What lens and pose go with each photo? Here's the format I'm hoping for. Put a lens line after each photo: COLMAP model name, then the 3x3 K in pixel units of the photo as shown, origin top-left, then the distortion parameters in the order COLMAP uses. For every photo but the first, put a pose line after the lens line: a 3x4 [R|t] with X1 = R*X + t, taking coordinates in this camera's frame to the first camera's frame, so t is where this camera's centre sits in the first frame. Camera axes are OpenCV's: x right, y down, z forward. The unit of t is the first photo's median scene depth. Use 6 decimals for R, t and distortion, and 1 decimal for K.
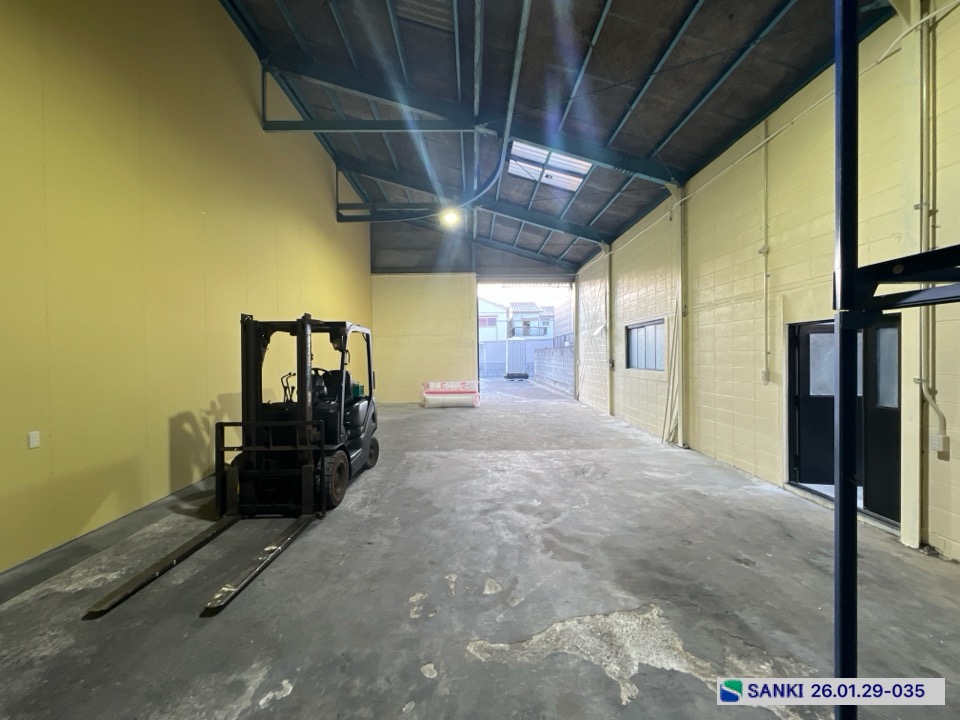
lens RADIAL K [[384.5, 0, 478.1], [0, 384.5, 358.4], [0, 0, 1]] dist [-0.003448, -0.000240]
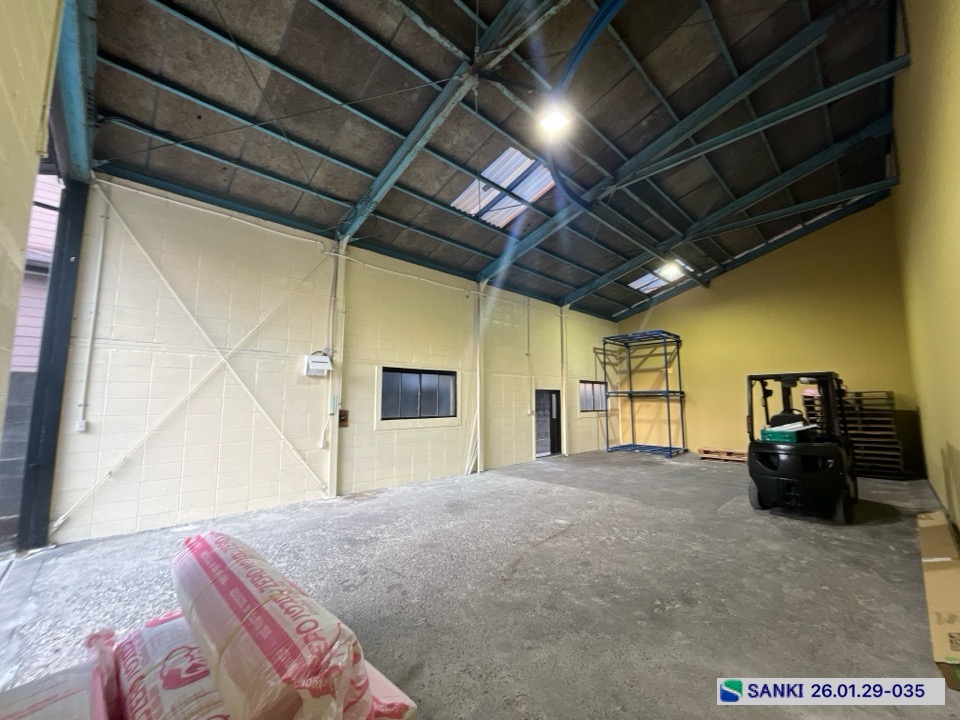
lens RADIAL K [[384.5, 0, 478.1], [0, 384.5, 358.4], [0, 0, 1]] dist [-0.003448, -0.000240]
pose [[-0.682165, 0.090426, 0.725585, -0.656911], [0.013752, 0.993735, -0.110915, -0.019080], [-0.731069, -0.065684, -0.679135, 2.728790]]
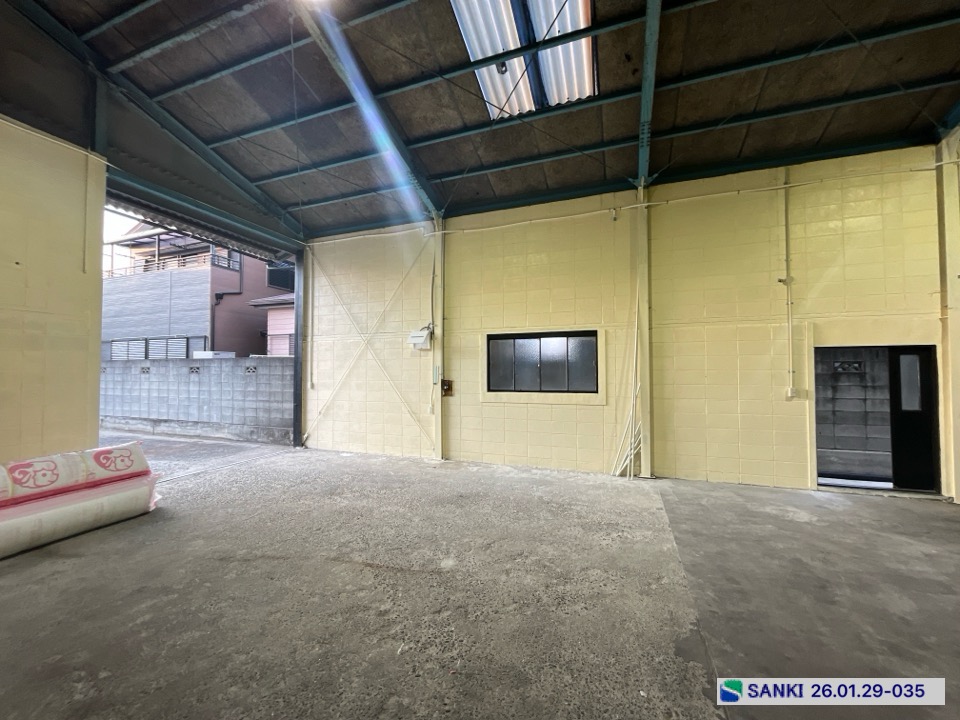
lens RADIAL K [[384.5, 0, 478.1], [0, 384.5, 358.4], [0, 0, 1]] dist [-0.003448, -0.000240]
pose [[0.360311, 0.039922, 0.931978, -0.617321], [0.005705, 0.998971, -0.044997, -0.008743], [-0.932815, 0.021530, 0.359713, 1.457769]]
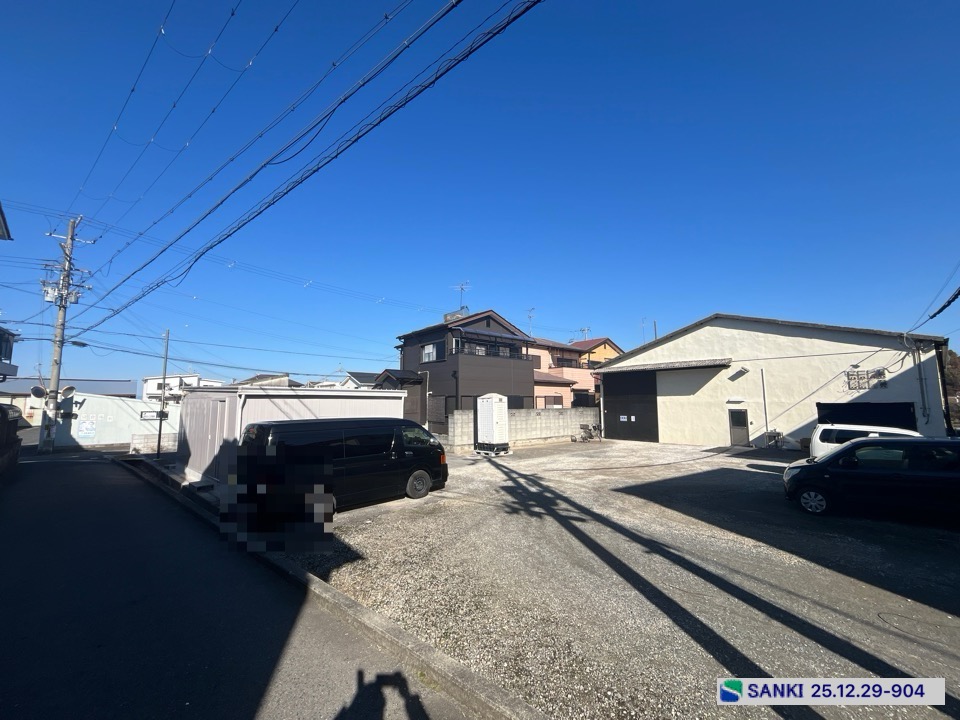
lens RADIAL K [[389.2, 0, 477.1], [0, 389.2, 360.5], [0, 0, 1]] dist [-0.002020, -0.000263]
pose [[-0.631220, 0.093926, 0.769895, -2.408208], [0.013928, 0.993853, -0.109829, -0.187274], [-0.775478, -0.058603, -0.628649, 7.703308]]
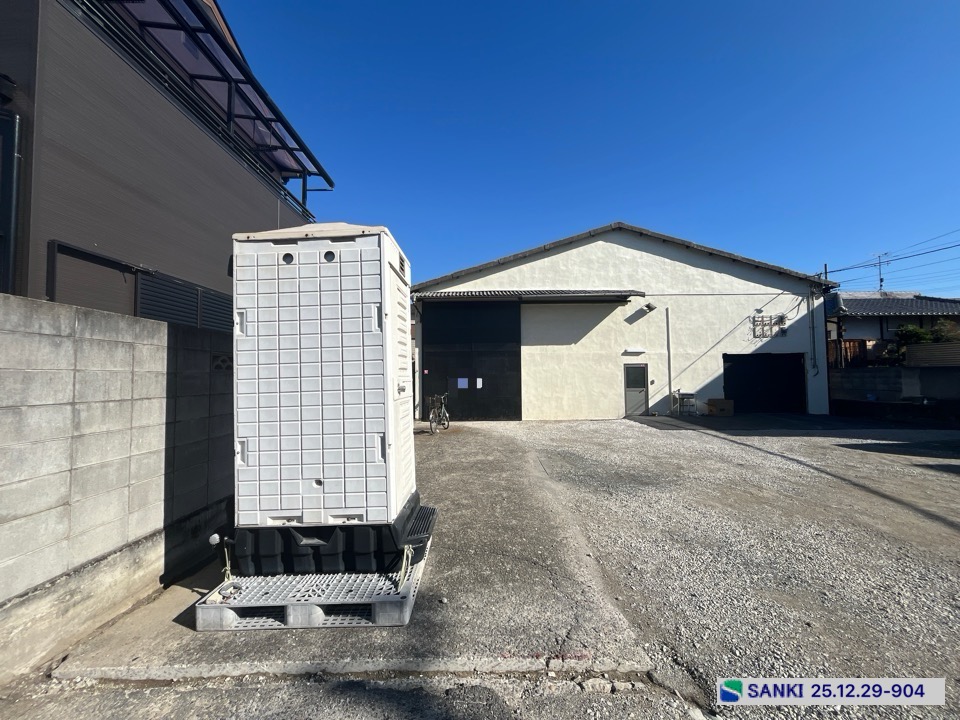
lens RADIAL K [[389.2, 0, 477.1], [0, 389.2, 360.5], [0, 0, 1]] dist [-0.002020, -0.000263]
pose [[-0.999612, 0.018433, 0.020880, 0.243872], [0.017683, 0.999210, -0.035583, -0.025447], [-0.021520, -0.035200, -0.999149, 5.810372]]
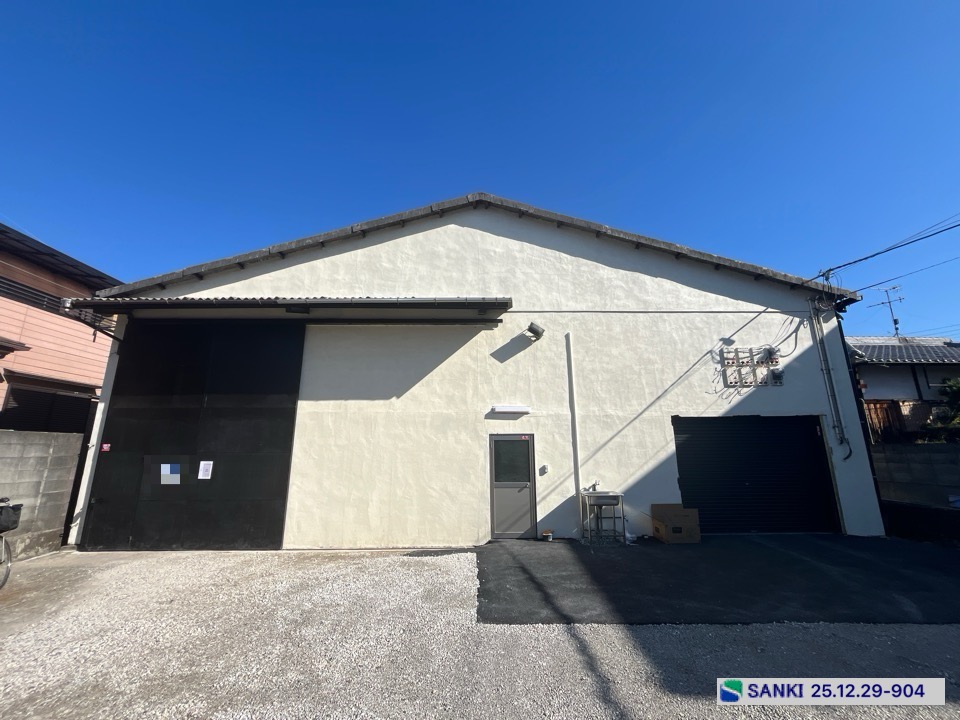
lens RADIAL K [[389.2, 0, 477.1], [0, 389.2, 360.5], [0, 0, 1]] dist [-0.002020, -0.000263]
pose [[-0.999921, 0.011866, -0.004050, -0.754132], [0.012466, 0.975448, -0.219879, -0.030934], [0.001342, -0.219912, -0.975519, 4.434289]]
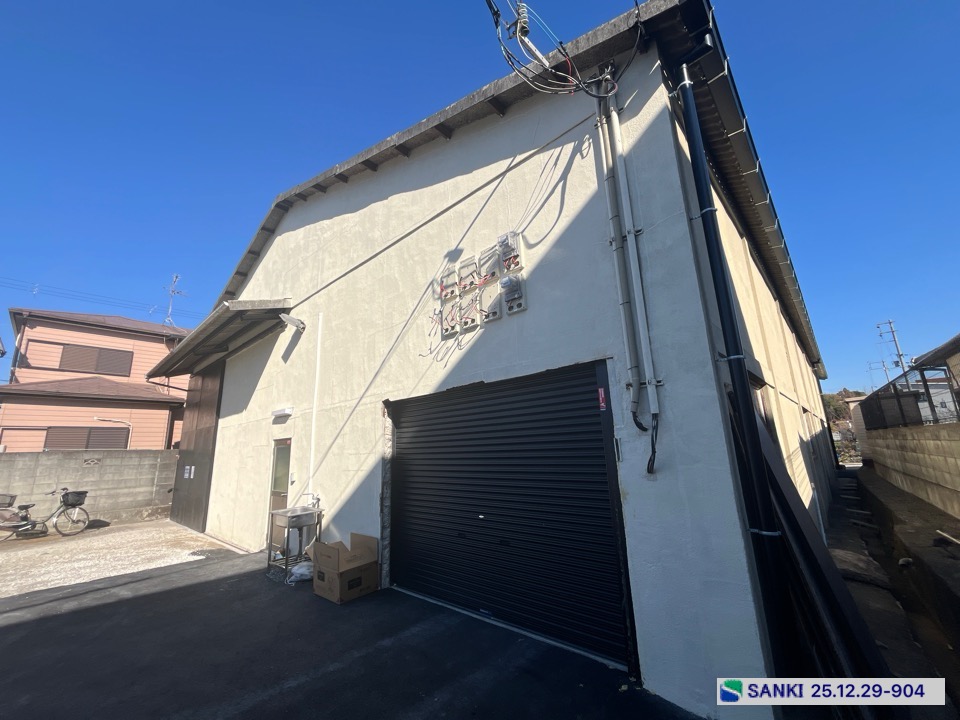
lens RADIAL K [[389.2, 0, 477.1], [0, 389.2, 360.5], [0, 0, 1]] dist [-0.002020, -0.000263]
pose [[-0.722031, 0.187027, 0.666102, -2.456638], [0.045847, 0.973587, -0.223666, -0.011337], [-0.690339, -0.130955, -0.711535, 3.410429]]
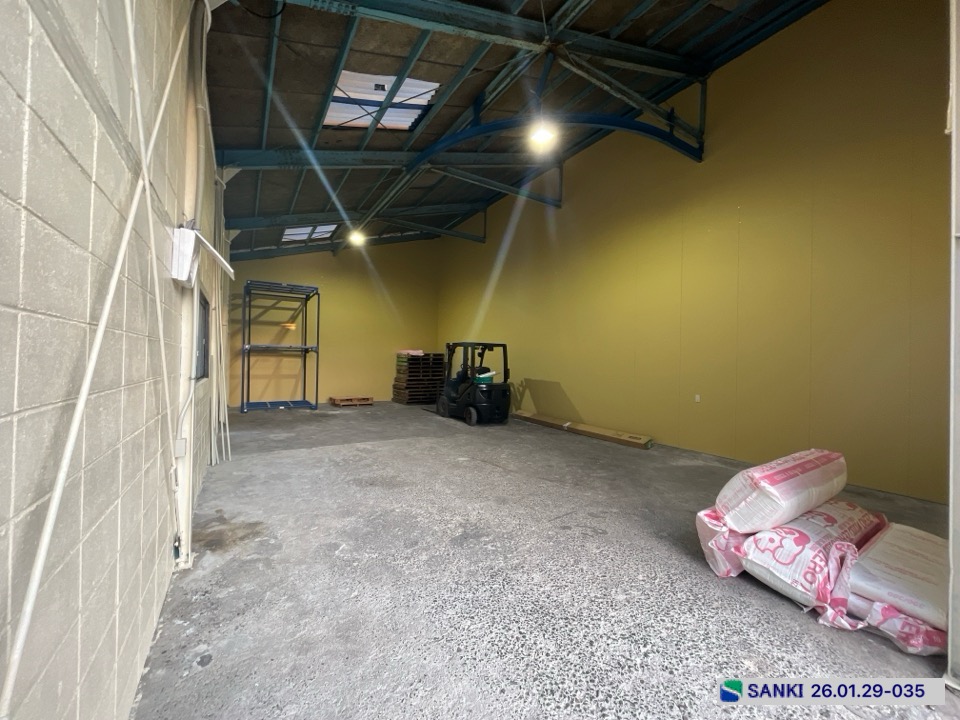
lens RADIAL K [[384.0, 0, 480.0], [0, 384.0, 360.0], [0, 0, 1]] dist [-0.000782, -0.000166]
pose [[-0.854389, -0.008805, -0.519560, 0.657828], [-0.015520, 0.999843, 0.008577, -0.018808], [0.519403, 0.015391, -0.854391, 2.908642]]
